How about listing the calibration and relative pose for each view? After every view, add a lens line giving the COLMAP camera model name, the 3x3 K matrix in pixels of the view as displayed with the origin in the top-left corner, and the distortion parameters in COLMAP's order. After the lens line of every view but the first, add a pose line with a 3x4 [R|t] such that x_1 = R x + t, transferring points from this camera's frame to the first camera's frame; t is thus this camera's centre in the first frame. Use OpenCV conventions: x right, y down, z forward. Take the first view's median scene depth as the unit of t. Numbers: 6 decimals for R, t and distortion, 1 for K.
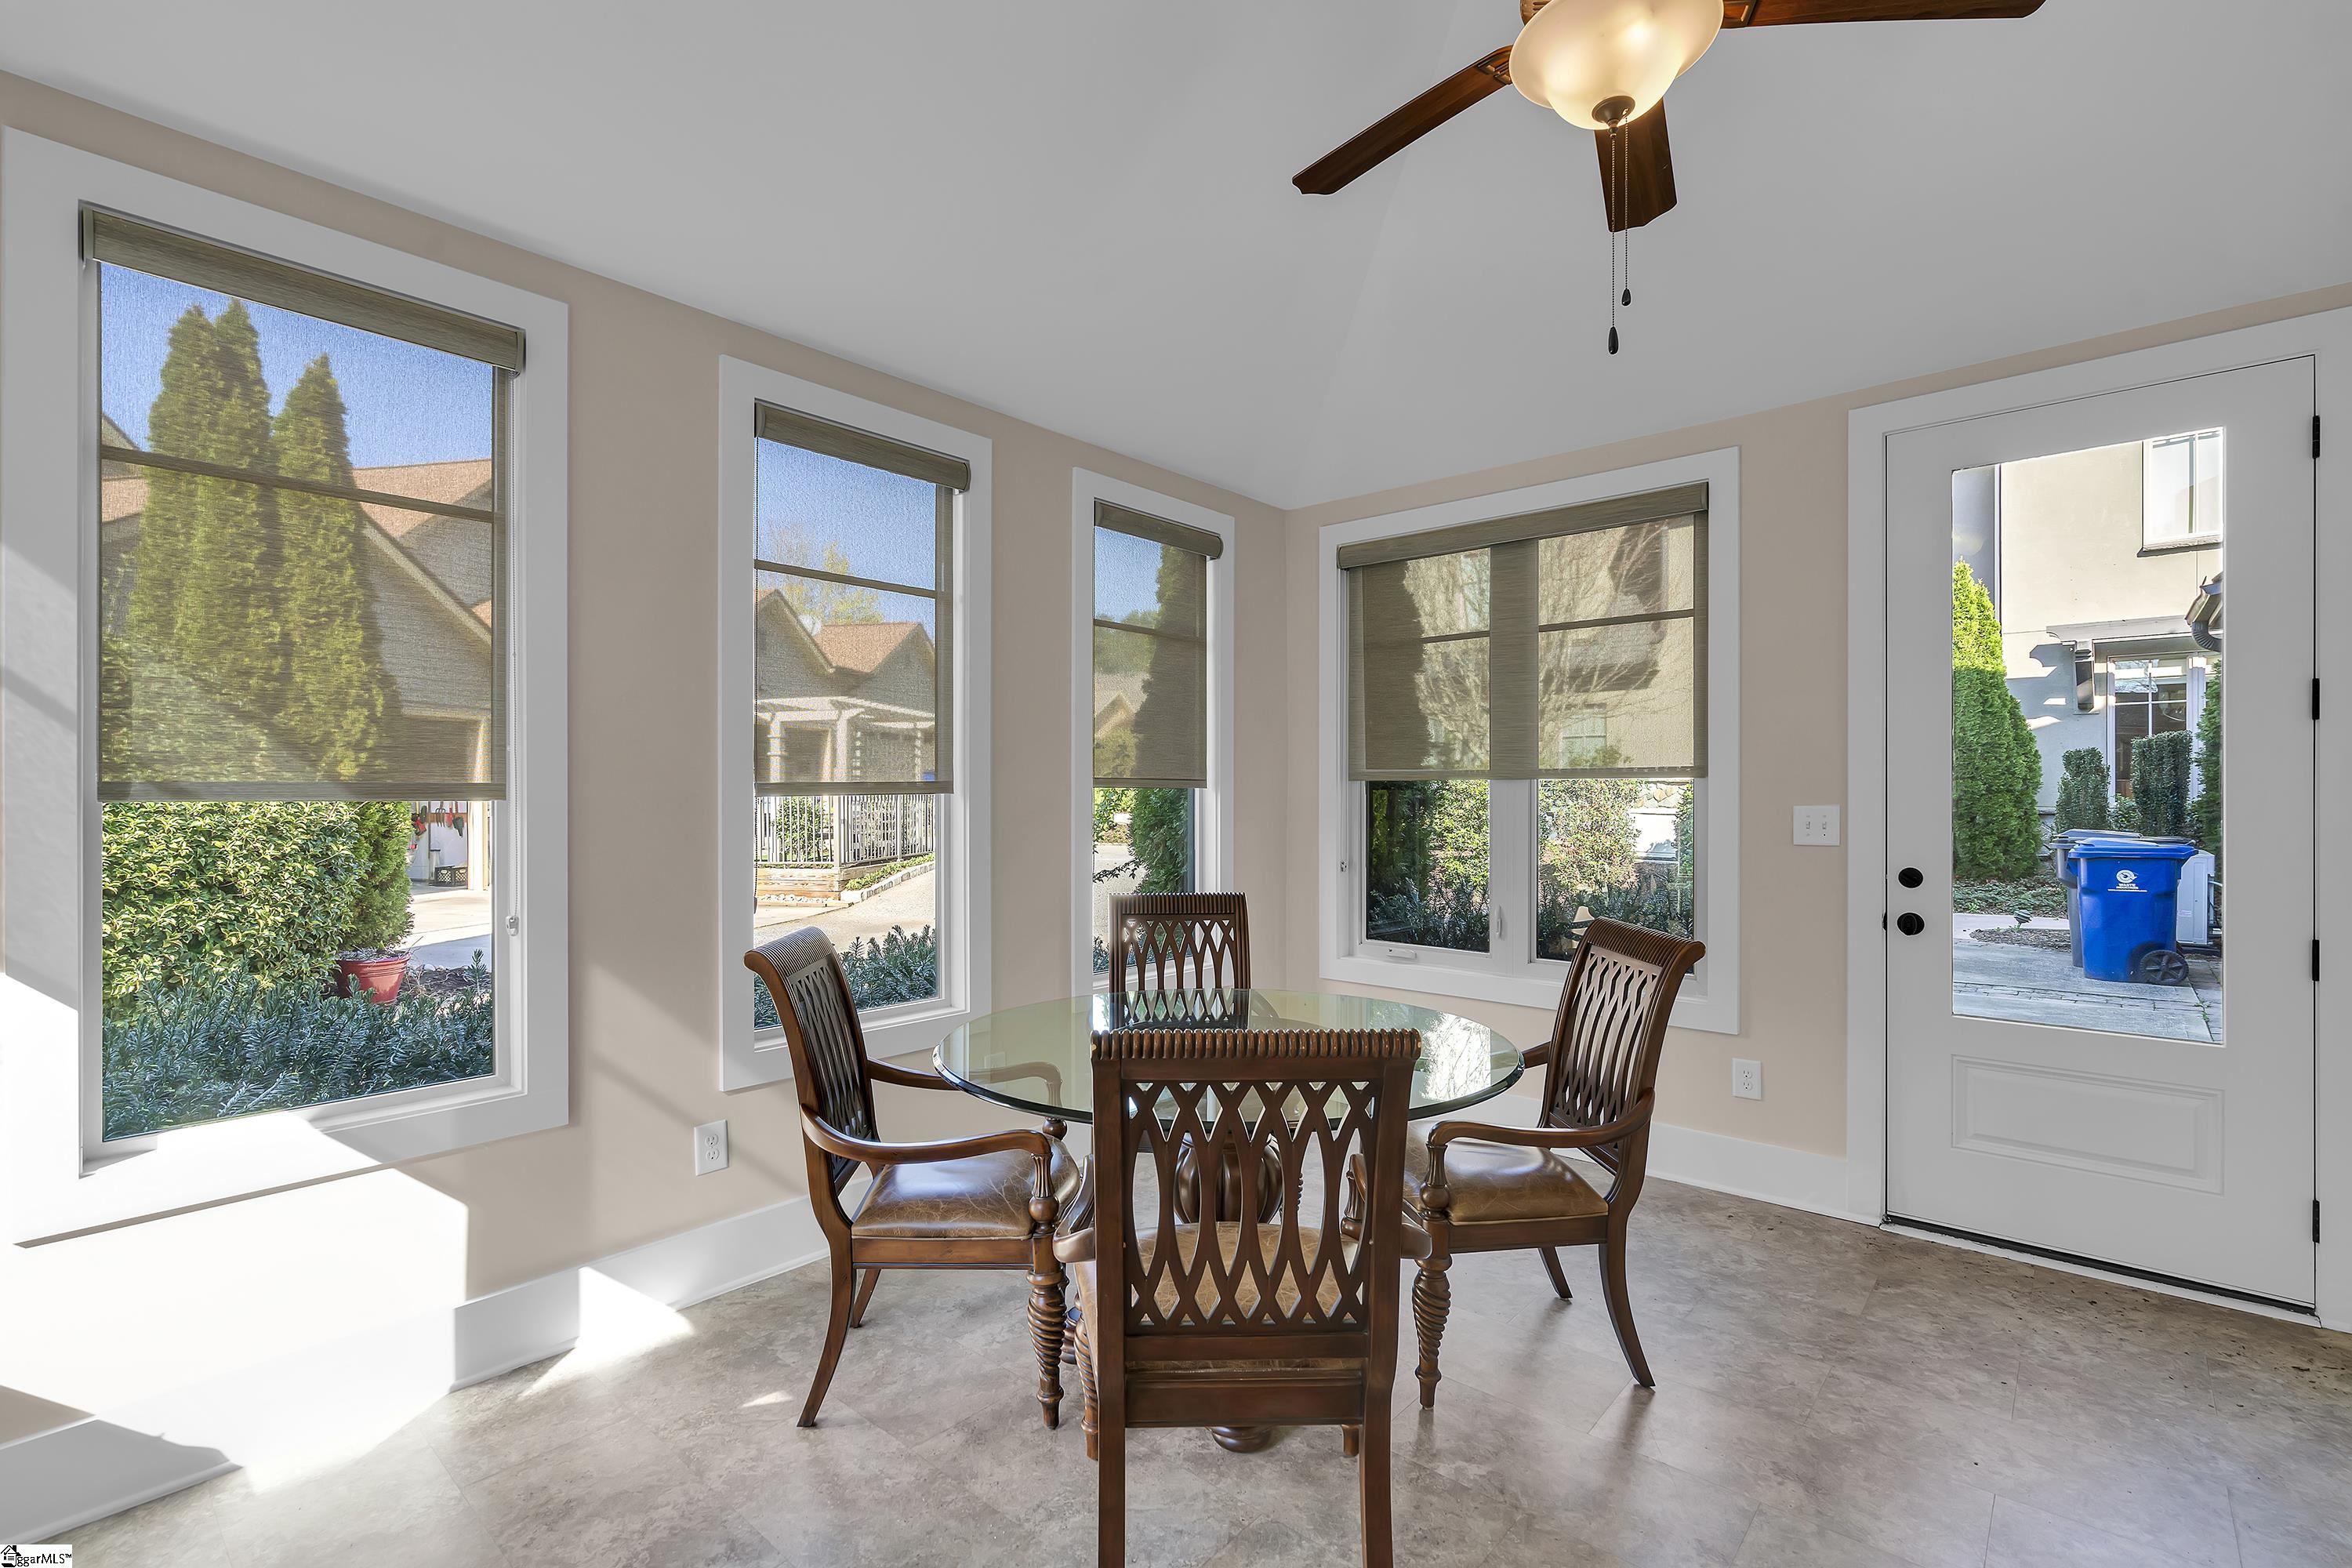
lens RADIAL K [[1075.5, 0, 1176.5], [0, 1075.5, 787.9], [0, 0, 1]] dist [-0.002079, -0.000359]
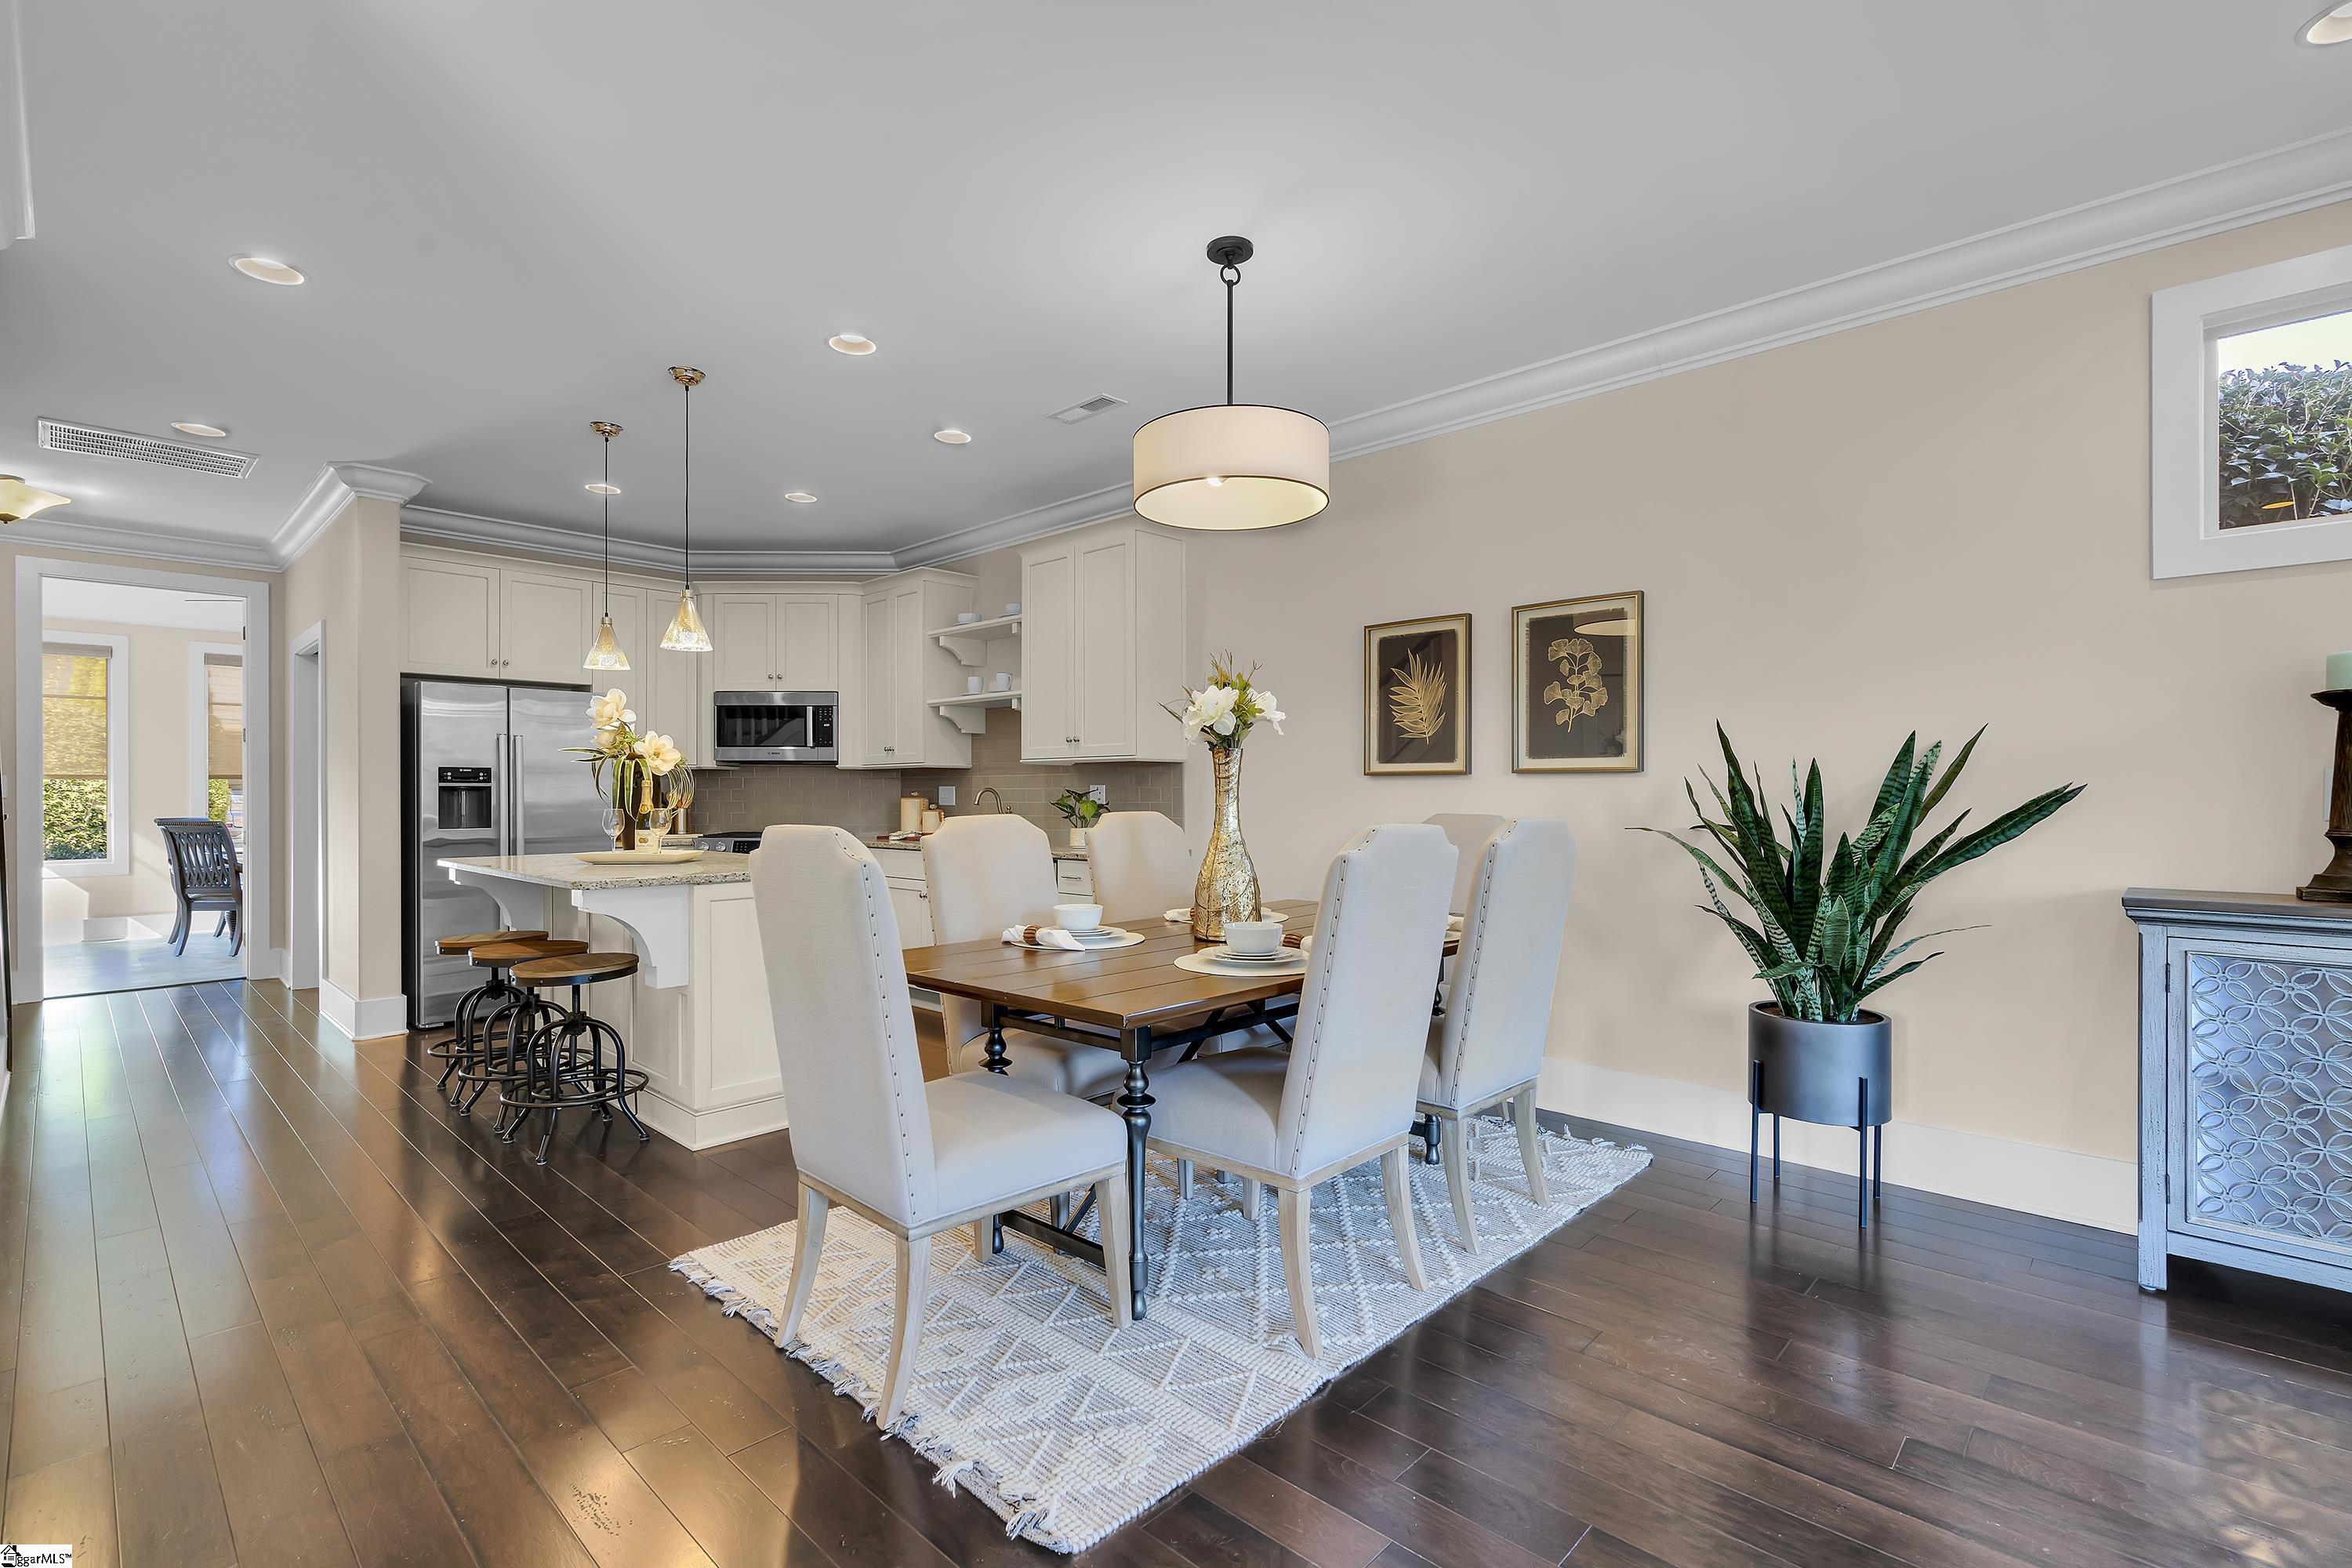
lens RADIAL K [[1075.5, 0, 1174.7], [0, 1075.5, 790.9], [0, 0, 1]] dist [-0.002079, -0.000359]
pose [[0.999406, 0.001879, -0.034425, 1.320626], [-0.001659, 0.999978, 0.006412, 0.005969], [0.034436, -0.006351, 0.999387, -1.052344]]
